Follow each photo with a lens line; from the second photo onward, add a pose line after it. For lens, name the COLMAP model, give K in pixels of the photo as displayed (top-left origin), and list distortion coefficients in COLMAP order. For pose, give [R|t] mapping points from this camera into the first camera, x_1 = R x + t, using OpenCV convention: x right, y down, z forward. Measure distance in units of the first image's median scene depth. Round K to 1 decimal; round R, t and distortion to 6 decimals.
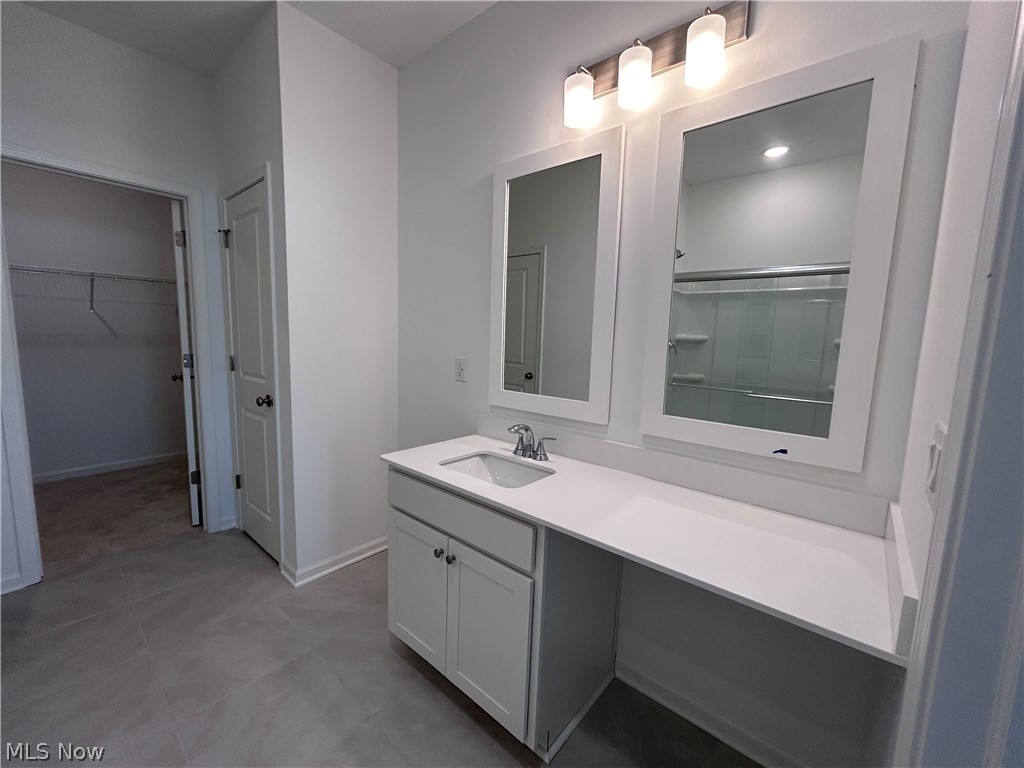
lens RADIAL K [[412.2, 0, 512.0], [0, 412.2, 384.0], [0, 0, 1]] dist [-0.001044, -0.000368]
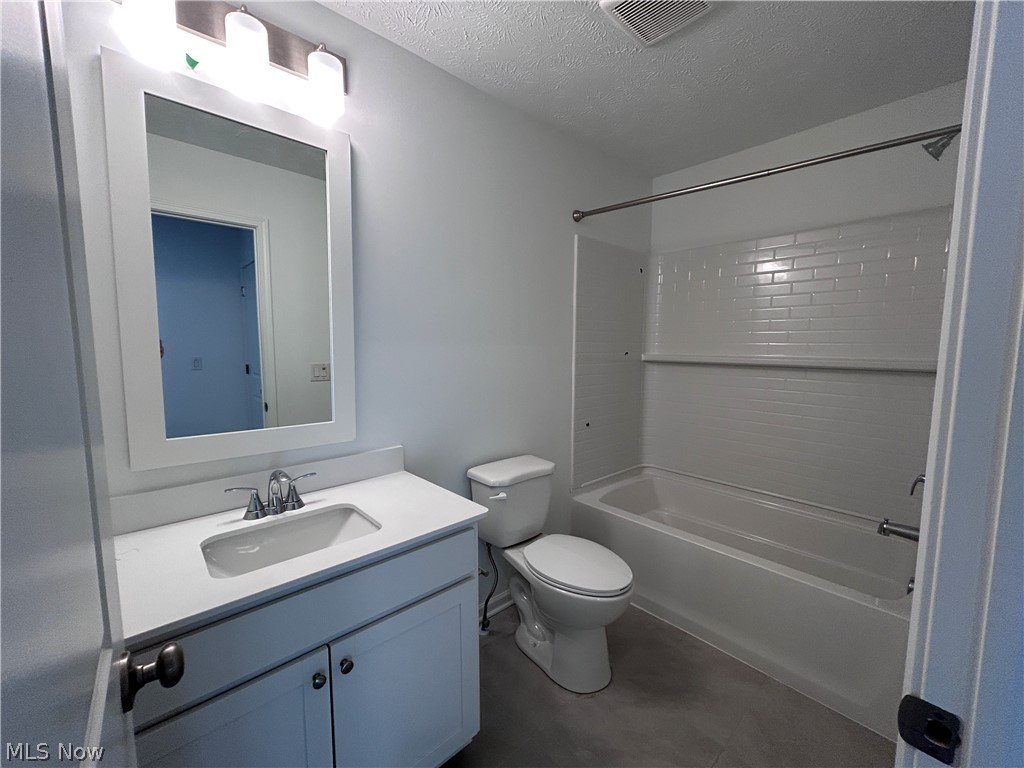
lens RADIAL K [[412.2, 0, 512.0], [0, 412.2, 384.0], [0, 0, 1]] dist [-0.001044, -0.000368]
pose [[0.114054, -0.128465, 0.985134, -0.178202], [0.119932, 0.986133, 0.114710, -0.025380], [-0.986209, 0.105066, 0.127879, 0.133348]]
